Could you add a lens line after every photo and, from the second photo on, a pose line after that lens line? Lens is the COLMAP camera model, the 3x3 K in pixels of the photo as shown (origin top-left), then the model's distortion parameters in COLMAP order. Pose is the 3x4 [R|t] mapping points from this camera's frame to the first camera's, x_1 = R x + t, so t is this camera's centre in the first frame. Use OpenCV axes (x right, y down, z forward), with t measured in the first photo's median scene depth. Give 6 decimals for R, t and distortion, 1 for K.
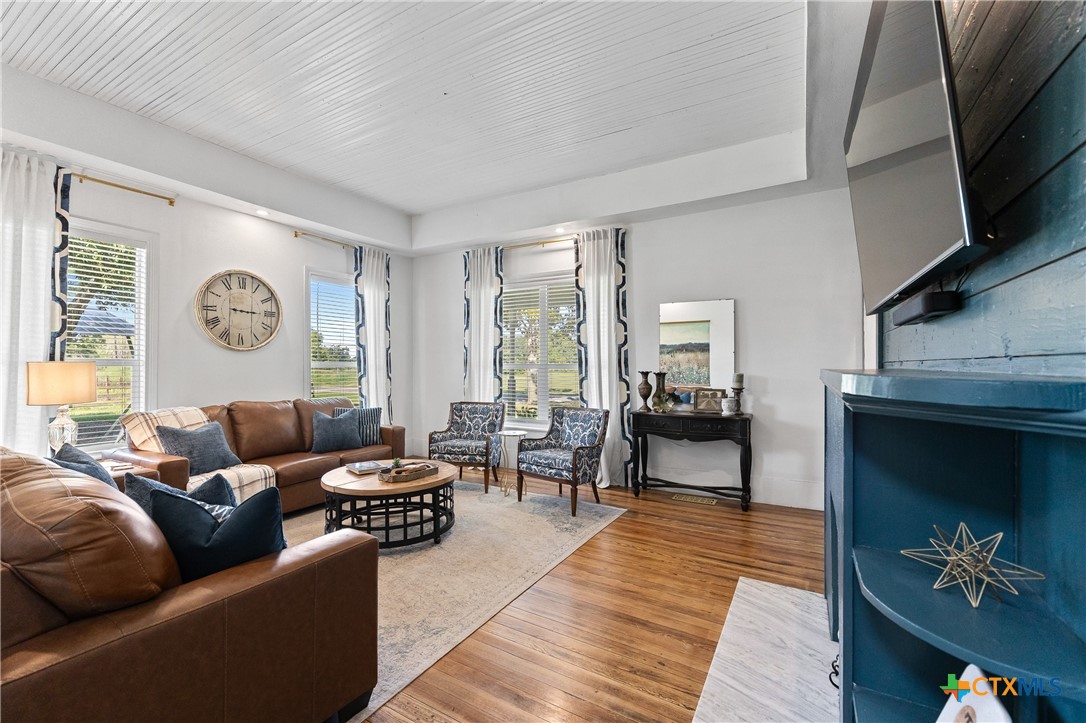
lens RADIAL K [[459.9, 0, 534.4], [0, 459.9, 362.5], [0, 0, 1]] dist [-0.008673, 0.001689]
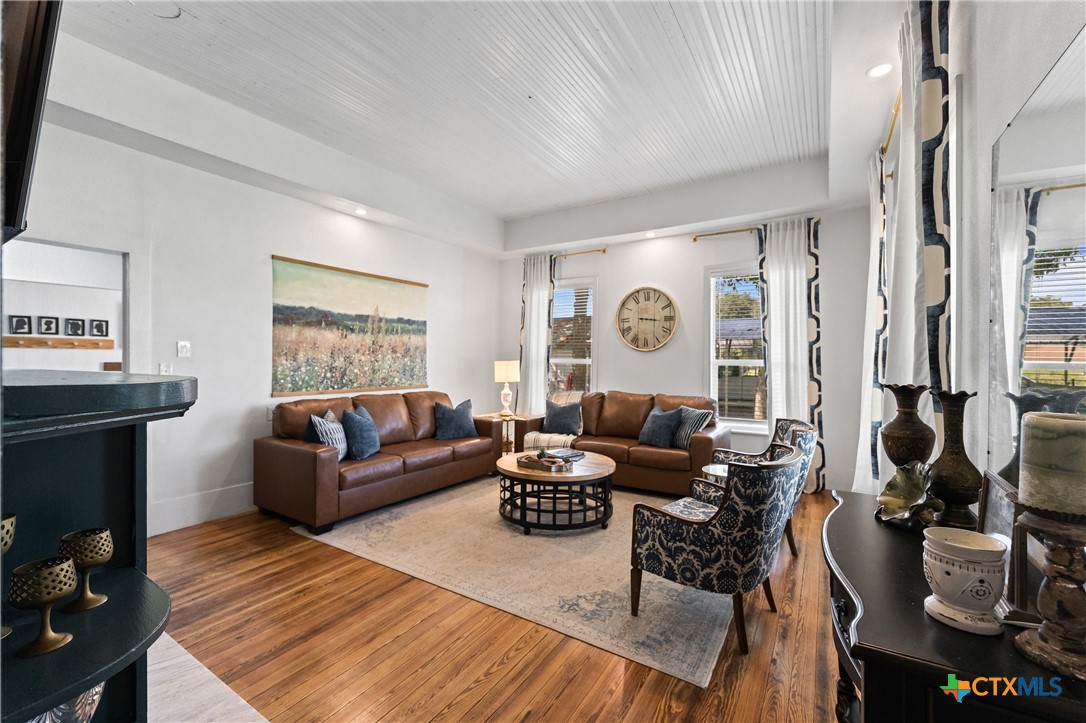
lens RADIAL K [[459.9, 0, 565.4], [0, 459.9, 362.6], [0, 0, 1]] dist [-0.008673, 0.001689]
pose [[-0.025080, 0.002077, -0.999683, 0.613961], [0.004685, 0.999987, 0.001960, 0.001048], [0.999674, -0.004635, -0.025090, 0.823763]]
